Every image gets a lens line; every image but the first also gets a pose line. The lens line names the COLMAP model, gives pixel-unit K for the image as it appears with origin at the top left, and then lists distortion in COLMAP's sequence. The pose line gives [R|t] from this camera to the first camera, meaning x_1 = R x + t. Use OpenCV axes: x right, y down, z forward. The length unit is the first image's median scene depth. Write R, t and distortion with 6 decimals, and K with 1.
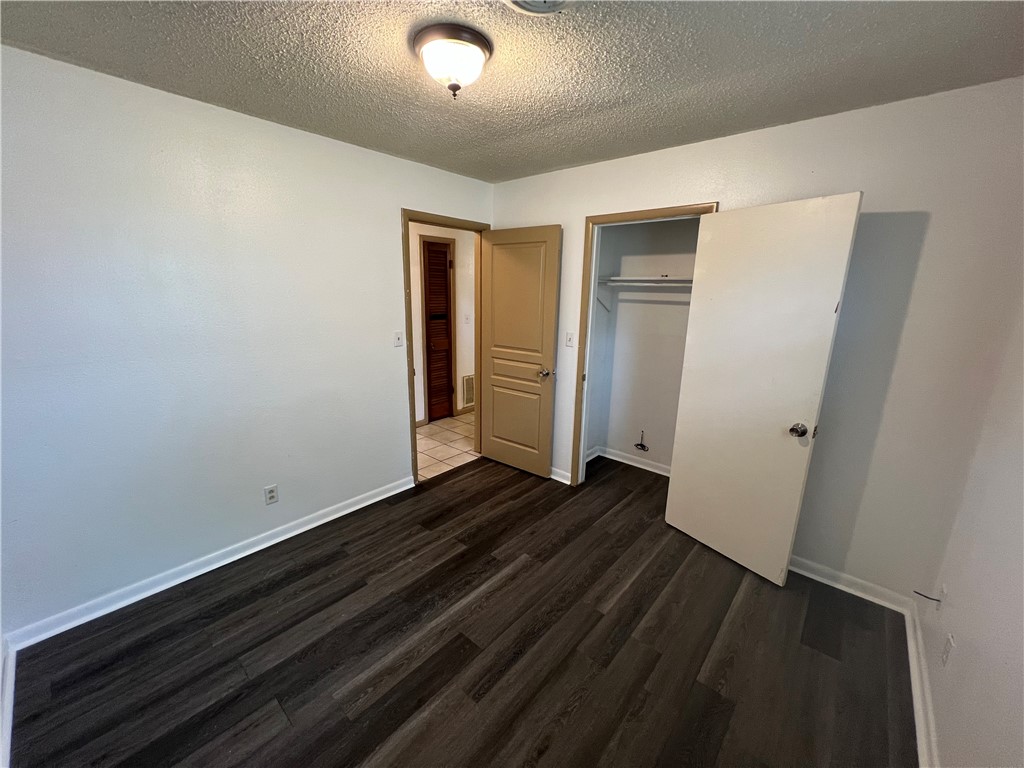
lens RADIAL K [[405.9, 0, 512.0], [0, 405.9, 384.0], [0, 0, 1]] dist [0.000883, -0.000033]
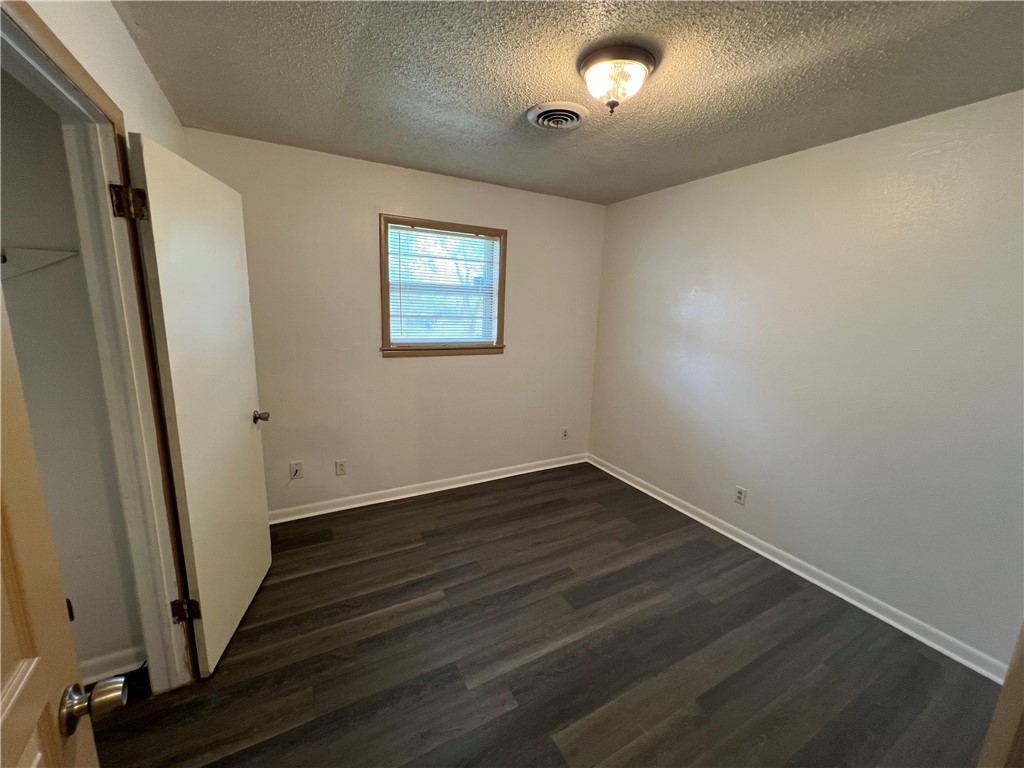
lens RADIAL K [[405.9, 0, 512.0], [0, 405.9, 384.0], [0, 0, 1]] dist [0.000883, -0.000033]
pose [[-0.938487, -0.115496, 0.325427, -0.244671], [0.027638, 0.914262, 0.404180, -0.381296], [-0.344207, 0.388312, -0.854831, 1.716201]]
